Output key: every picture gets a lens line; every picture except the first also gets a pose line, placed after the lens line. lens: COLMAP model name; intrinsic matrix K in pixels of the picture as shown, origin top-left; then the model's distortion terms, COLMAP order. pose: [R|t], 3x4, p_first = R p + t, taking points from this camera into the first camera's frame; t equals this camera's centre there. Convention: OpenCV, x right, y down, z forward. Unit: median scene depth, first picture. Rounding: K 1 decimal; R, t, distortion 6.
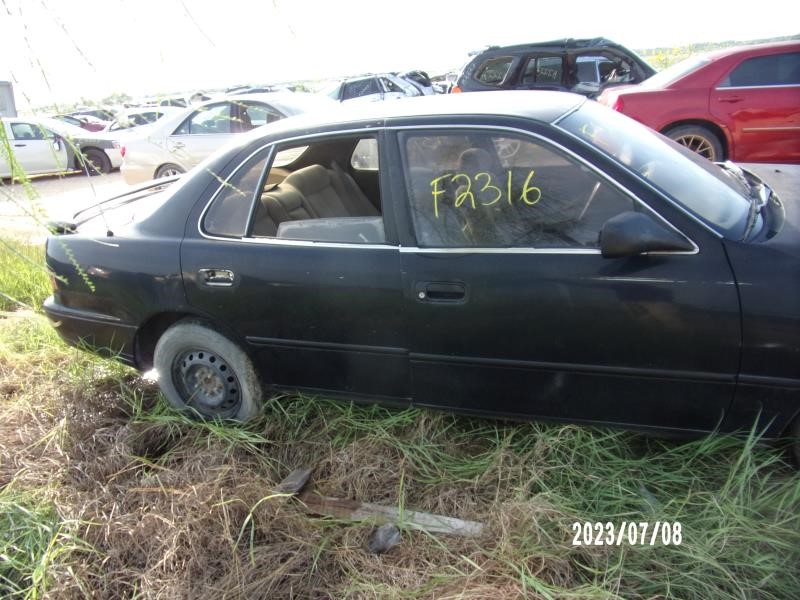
lens RADIAL K [[549.3, 0, 400.0], [0, 549.3, 300.0], [0, 0, 1]] dist [0.002604, 0.004518]
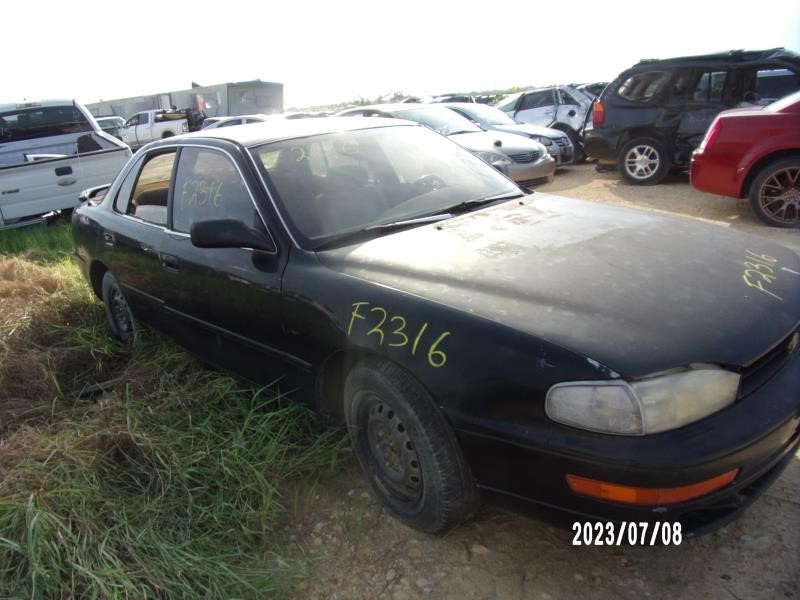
lens RADIAL K [[549.3, 0, 400.0], [0, 549.3, 300.0], [0, 0, 1]] dist [0.002604, 0.004518]
pose [[0.903967, 0.162286, -0.395610, 0.213795], [-0.166358, 0.985767, 0.024250, -0.009561], [0.393915, 0.043891, 0.918098, -0.010076]]
